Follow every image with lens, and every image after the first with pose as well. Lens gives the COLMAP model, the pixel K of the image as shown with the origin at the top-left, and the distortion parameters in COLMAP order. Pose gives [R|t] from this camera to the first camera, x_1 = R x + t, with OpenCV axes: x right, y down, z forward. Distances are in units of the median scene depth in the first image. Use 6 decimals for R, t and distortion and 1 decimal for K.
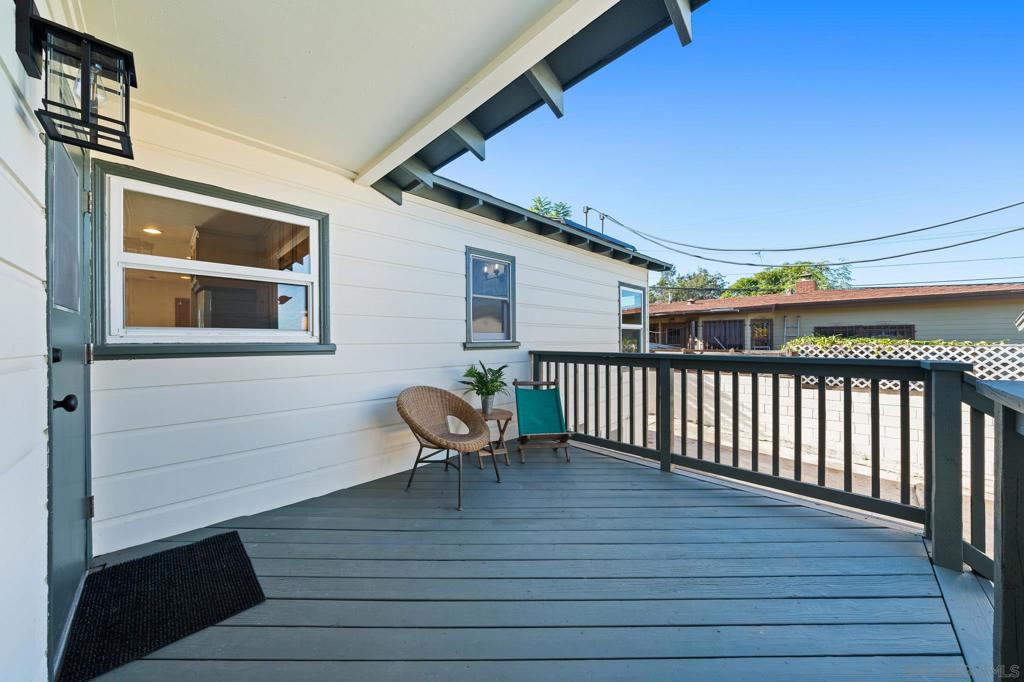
lens RADIAL K [[348.4, 0, 512.0], [0, 348.4, 341.0], [0, 0, 1]] dist [0.000193, 0.000022]
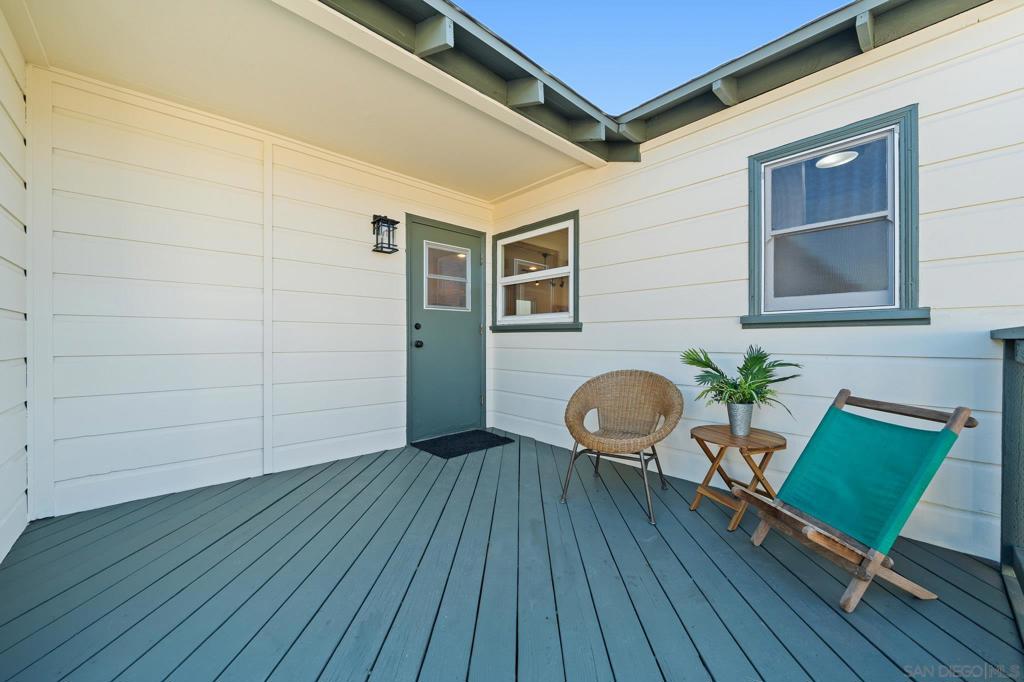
lens RADIAL K [[383.6, 0, 503.1], [0, 383.6, 339.3], [0, 0, 1]] dist [-0.000781, -0.000141]
pose [[-0.048991, 0.006408, -0.998779, 0.570004], [-0.001110, 0.999978, 0.006470, 0.042166], [0.998799, 0.001425, -0.048983, 0.613748]]
